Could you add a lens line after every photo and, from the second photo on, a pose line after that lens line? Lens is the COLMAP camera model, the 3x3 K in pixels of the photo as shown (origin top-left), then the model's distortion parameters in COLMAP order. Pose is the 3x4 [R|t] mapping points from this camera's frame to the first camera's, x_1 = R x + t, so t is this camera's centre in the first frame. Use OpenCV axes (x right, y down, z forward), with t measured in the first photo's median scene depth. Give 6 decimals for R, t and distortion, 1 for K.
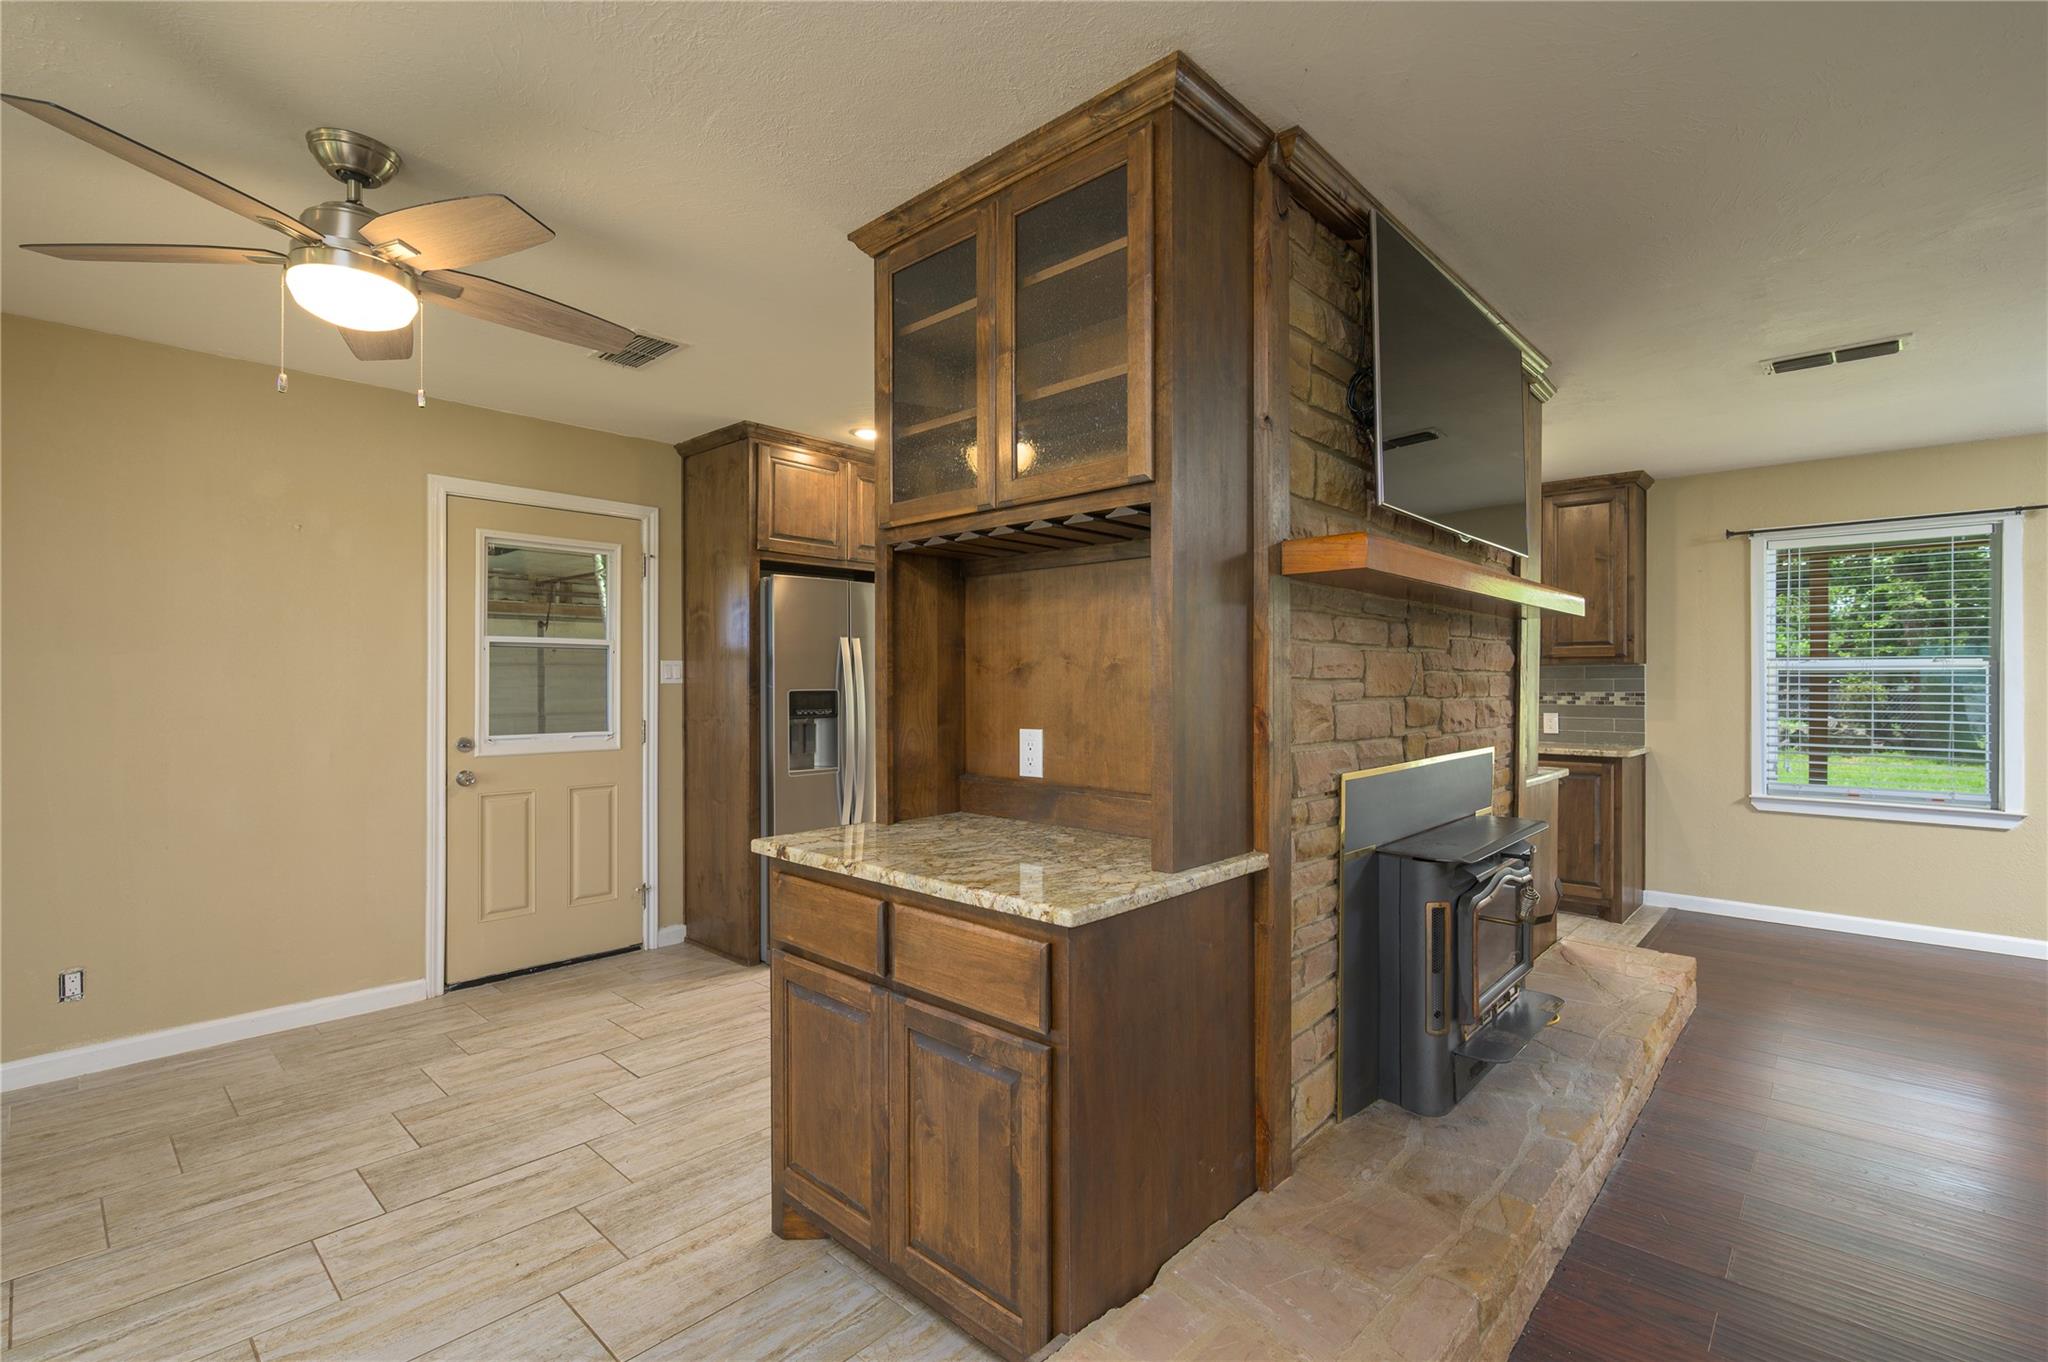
lens RADIAL K [[914.8, 0, 1021.1], [0, 914.8, 680.2], [0, 0, 1]] dist [-0.014234, 0.000333]
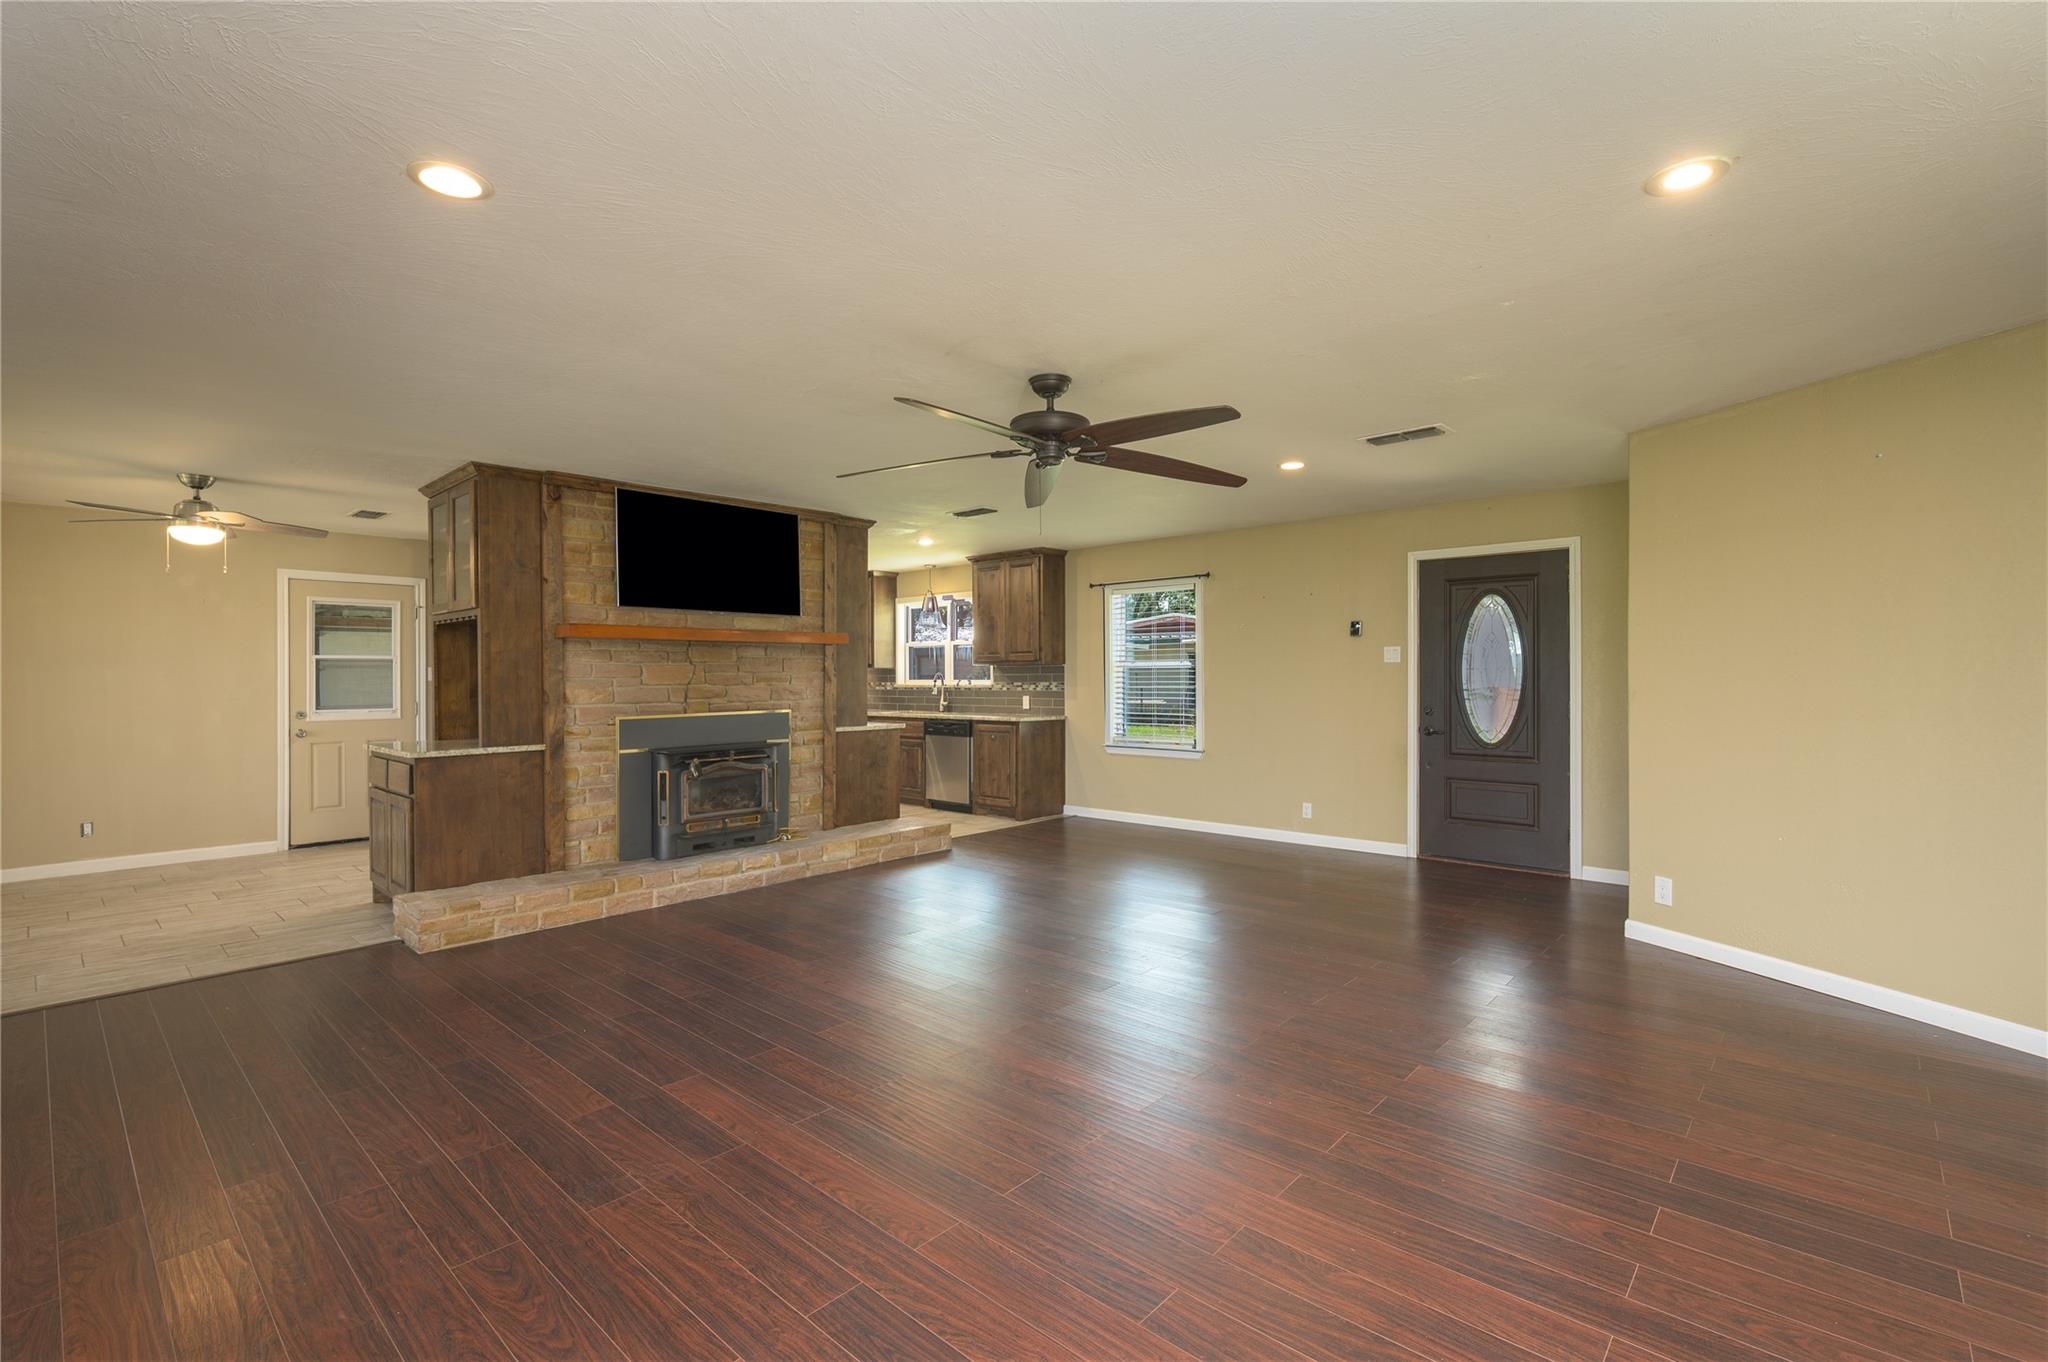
lens RADIAL K [[914.8, 0, 1037.6], [0, 914.8, 675.0], [0, 0, 1]] dist [-0.014234, 0.000333]
pose [[0.999908, -0.006650, 0.011792, 0.844245], [0.006630, 0.999976, 0.001758, -0.003455], [-0.011804, -0.001680, 0.999929, -0.835187]]
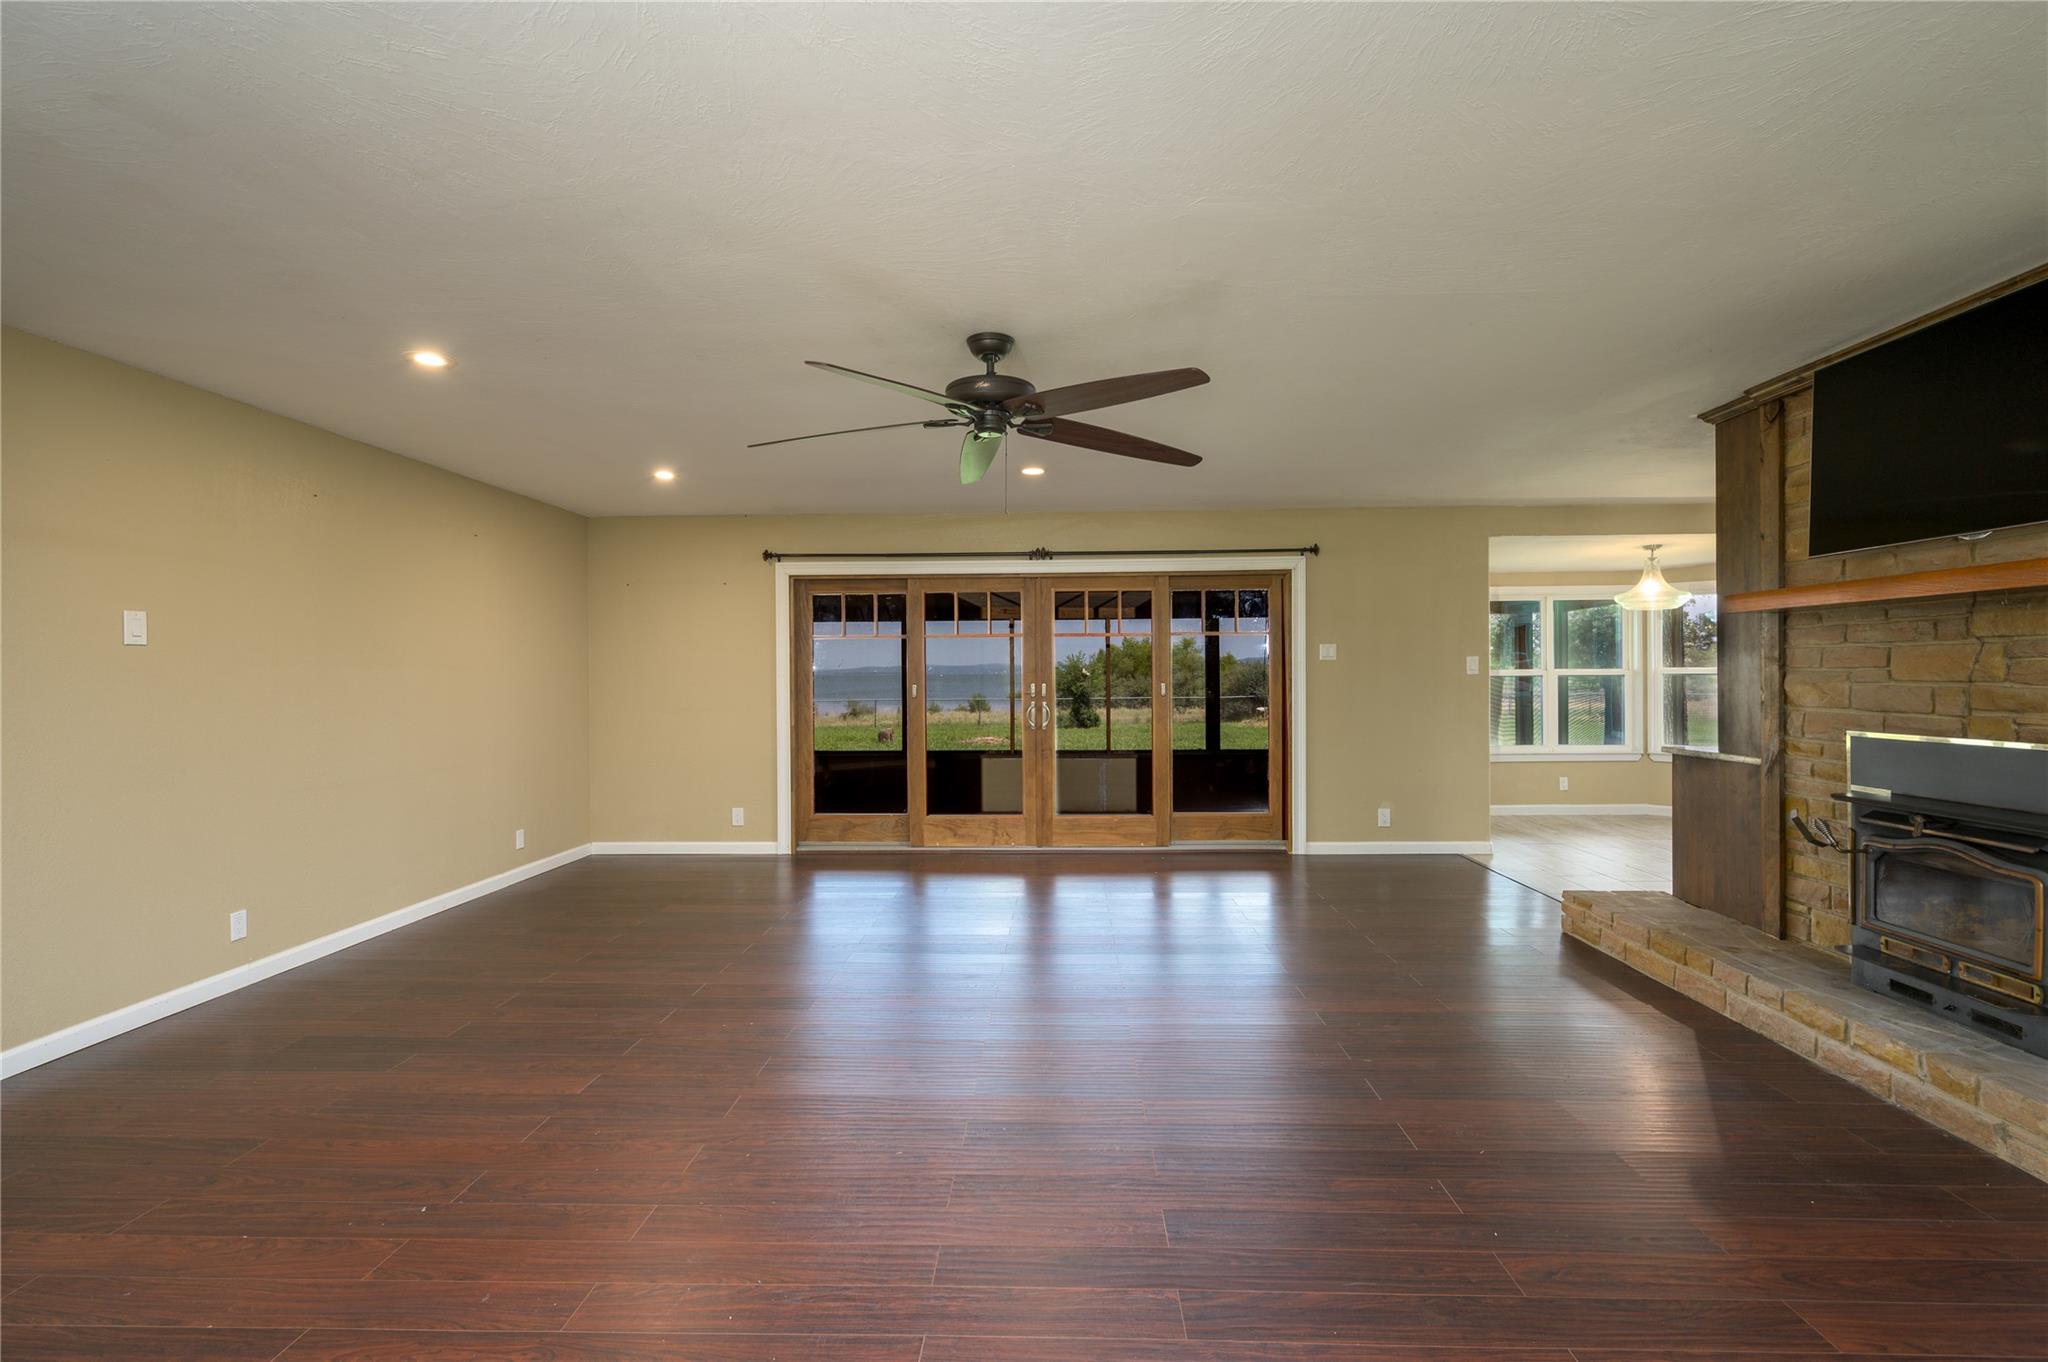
lens RADIAL K [[914.8, 0, 1035.0], [0, 914.8, 680.7], [0, 0, 1]] dist [-0.014234, 0.000333]
pose [[-0.759256, 0.009231, -0.650727, 1.378273], [0.006081, 0.999956, 0.007091, 0.000025], [0.650764, 0.001427, -0.759279, 0.751751]]
